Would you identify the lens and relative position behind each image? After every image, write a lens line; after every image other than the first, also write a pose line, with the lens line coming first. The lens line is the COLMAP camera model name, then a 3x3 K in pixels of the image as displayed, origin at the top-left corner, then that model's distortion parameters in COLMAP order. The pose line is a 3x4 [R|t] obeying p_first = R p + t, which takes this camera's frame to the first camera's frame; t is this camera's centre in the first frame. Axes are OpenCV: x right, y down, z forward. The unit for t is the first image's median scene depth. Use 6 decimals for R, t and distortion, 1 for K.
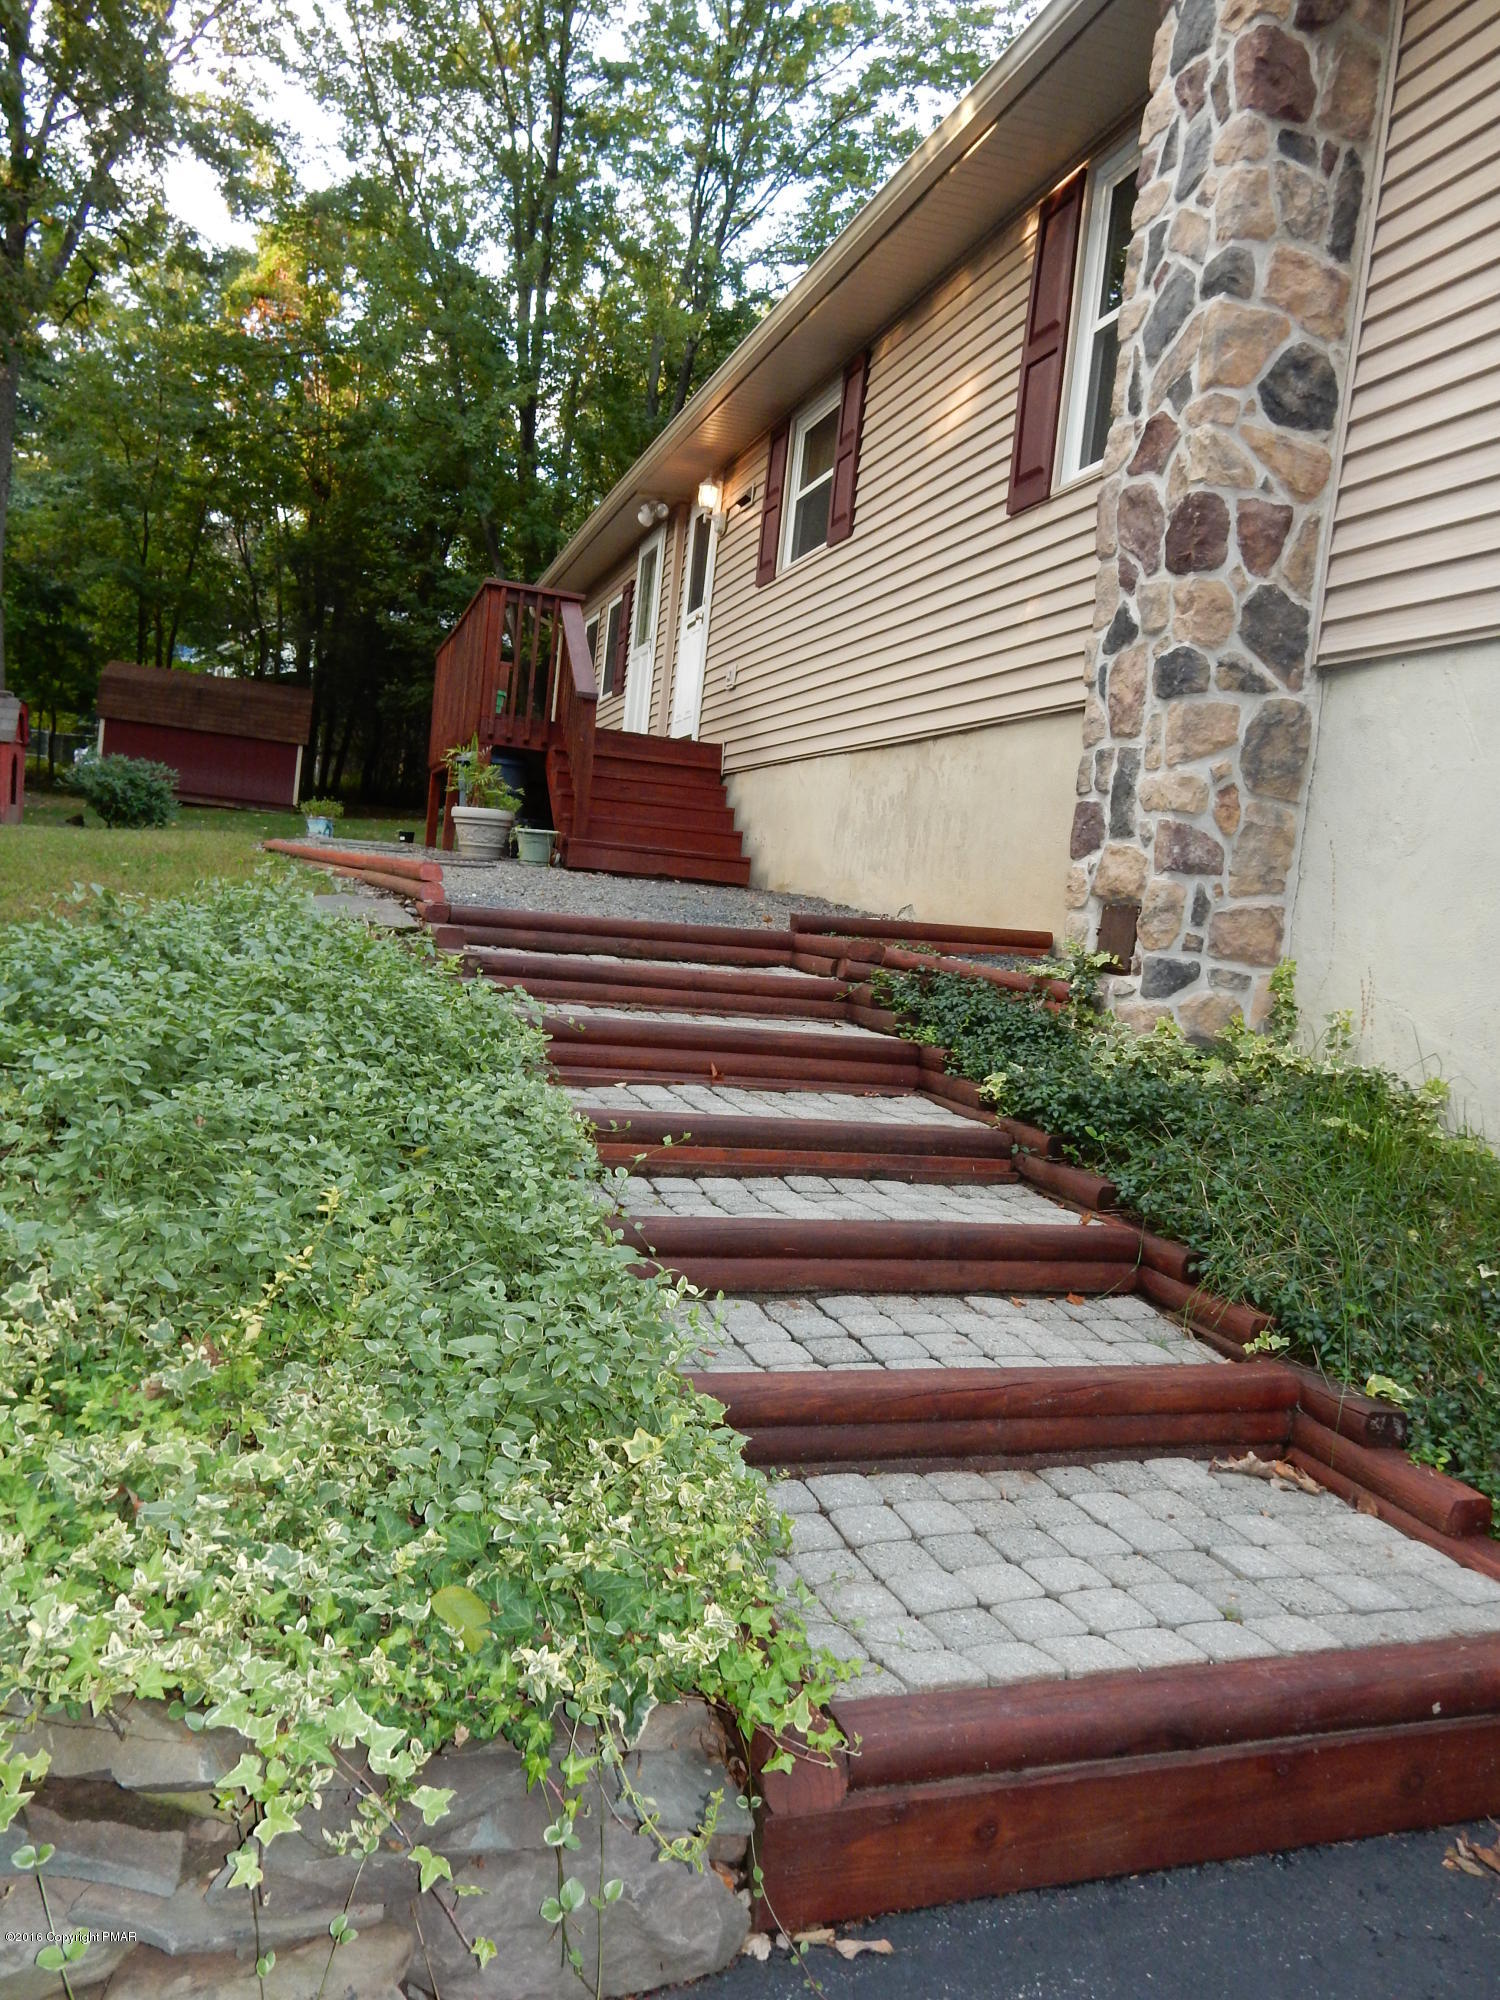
lens RADIAL K [[1453.1, 0, 748.4], [0, 1453.1, 1026.4], [0, 0, 1]] dist [-0.036481, 0.018900]
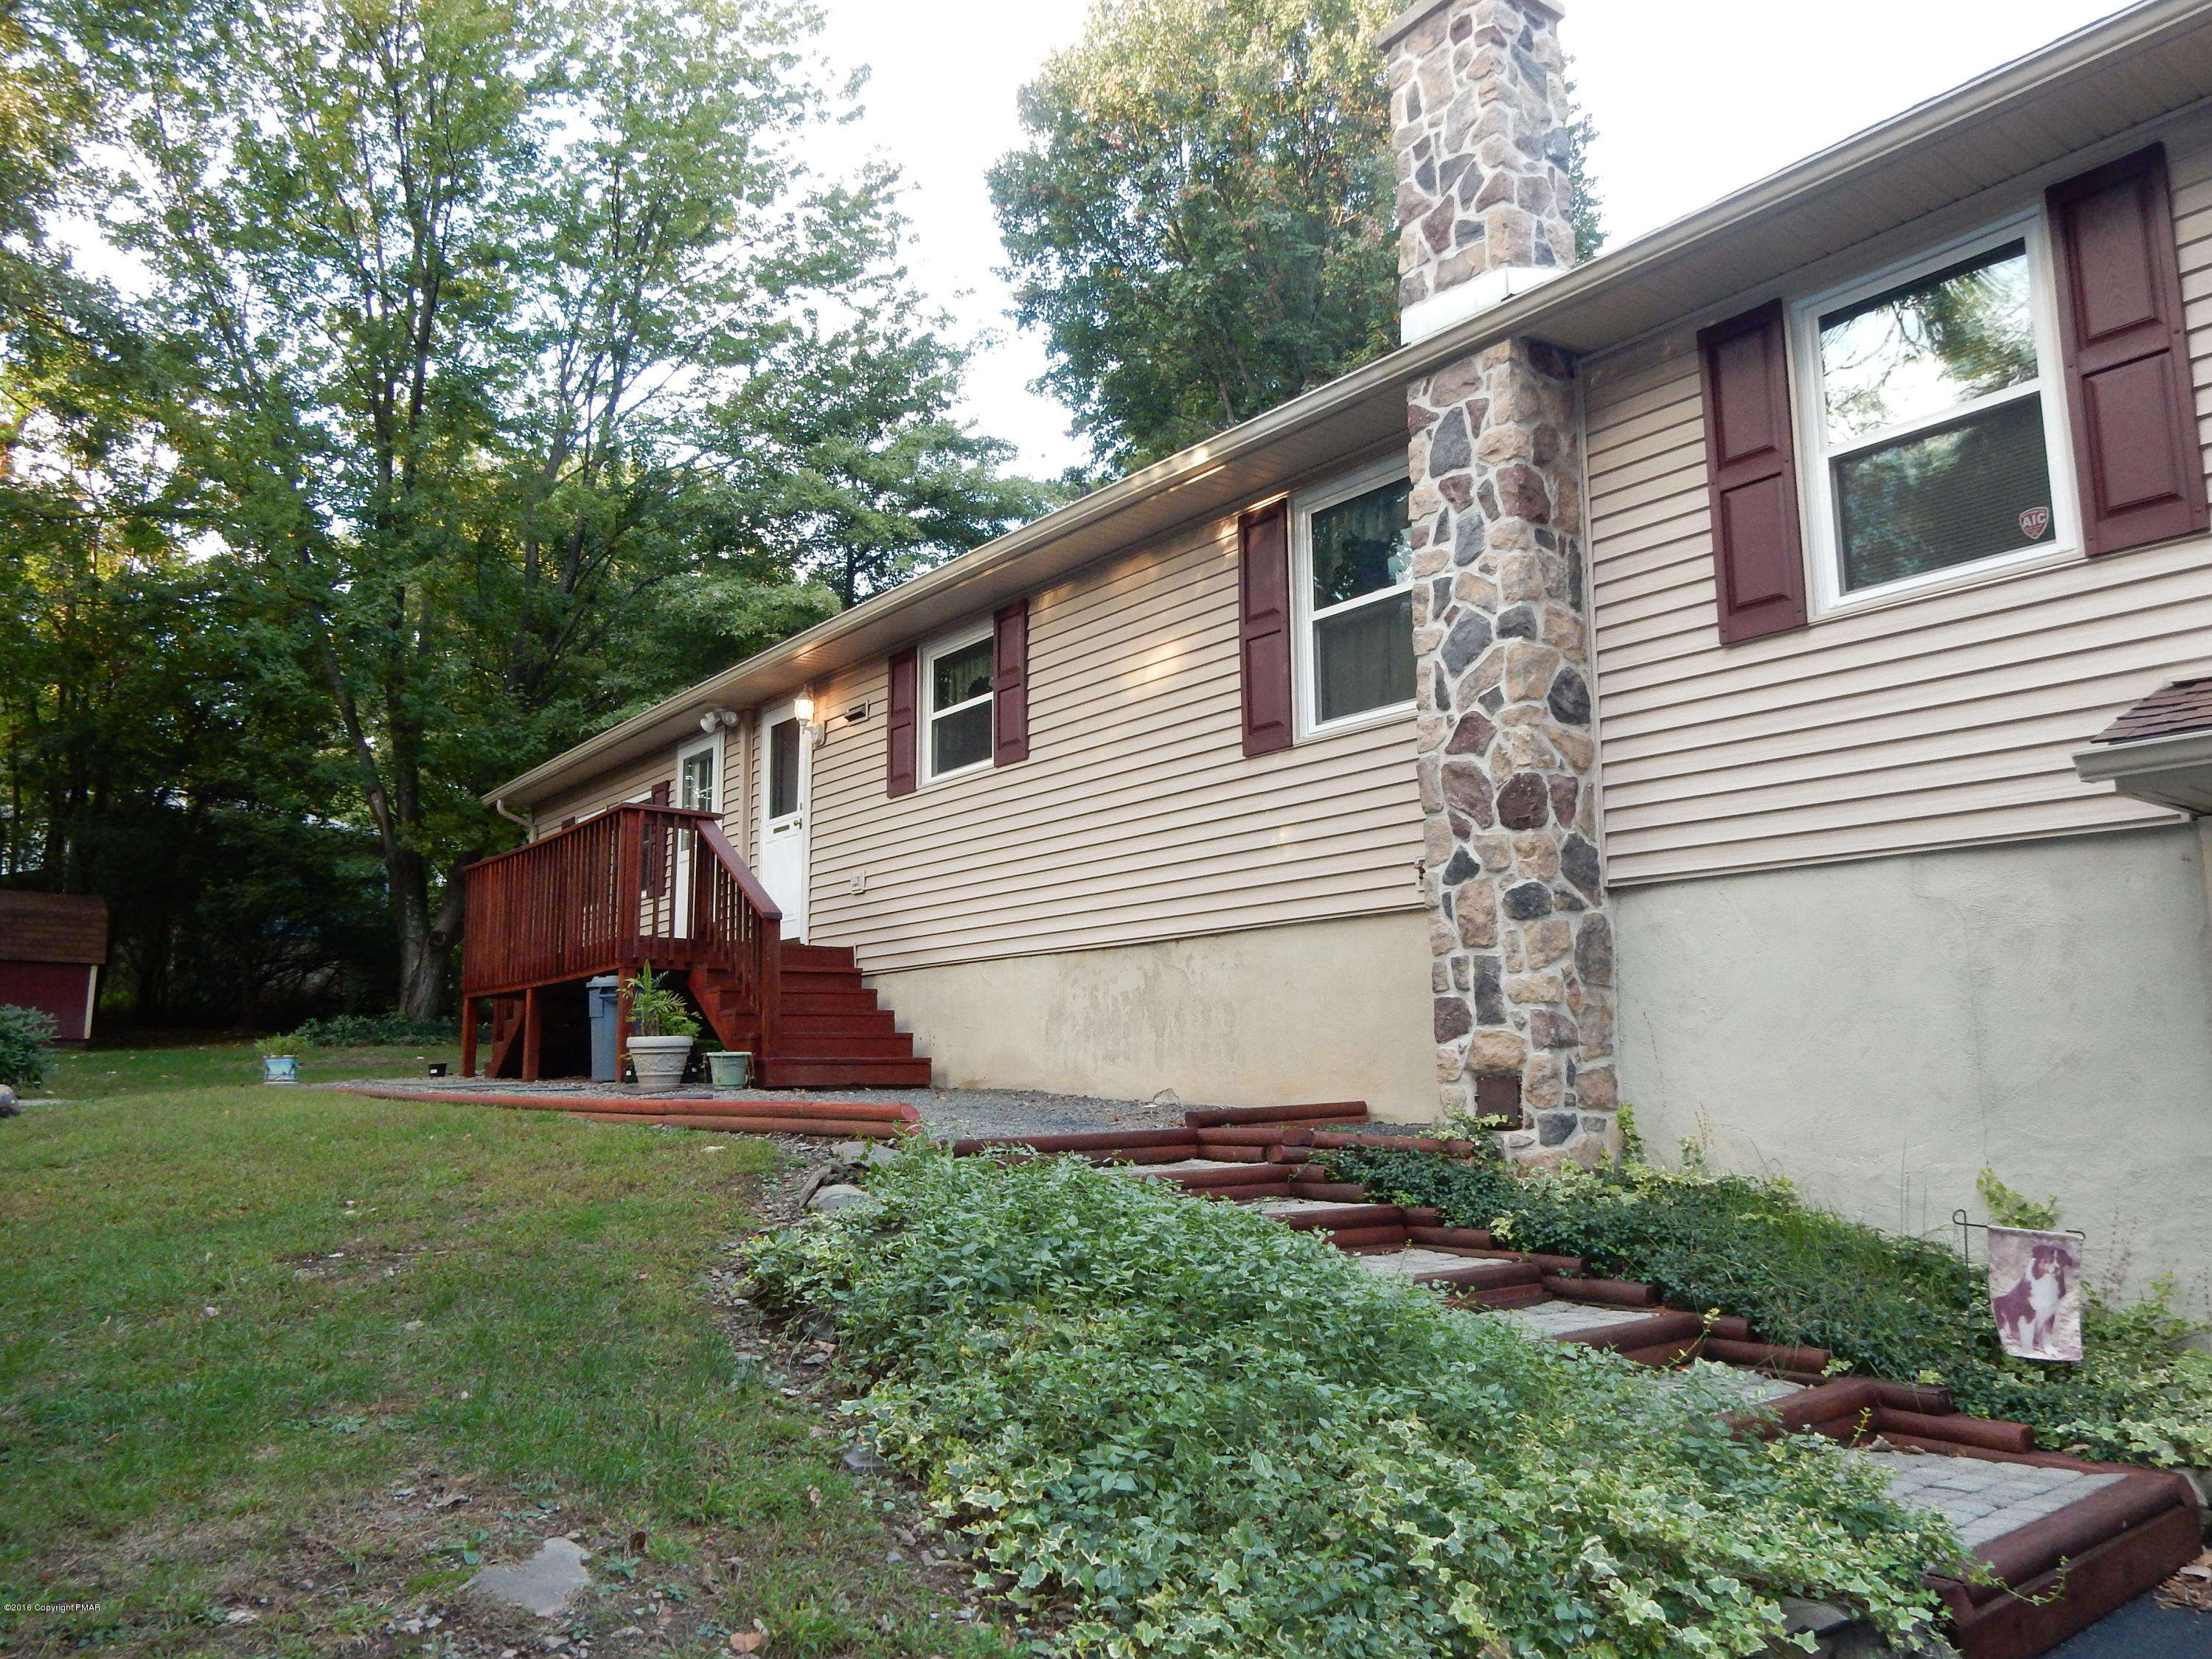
lens RADIAL K [[1639.5, 0, 1106.0], [0, 1639.5, 829.5], [0, 0, 1]] dist [-0.015108, 0.006832]
pose [[0.925588, -0.053197, 0.374777, -0.624502], [0.134880, 0.971440, -0.195224, -0.061661], [-0.353688, 0.231247, 0.906328, -0.258969]]
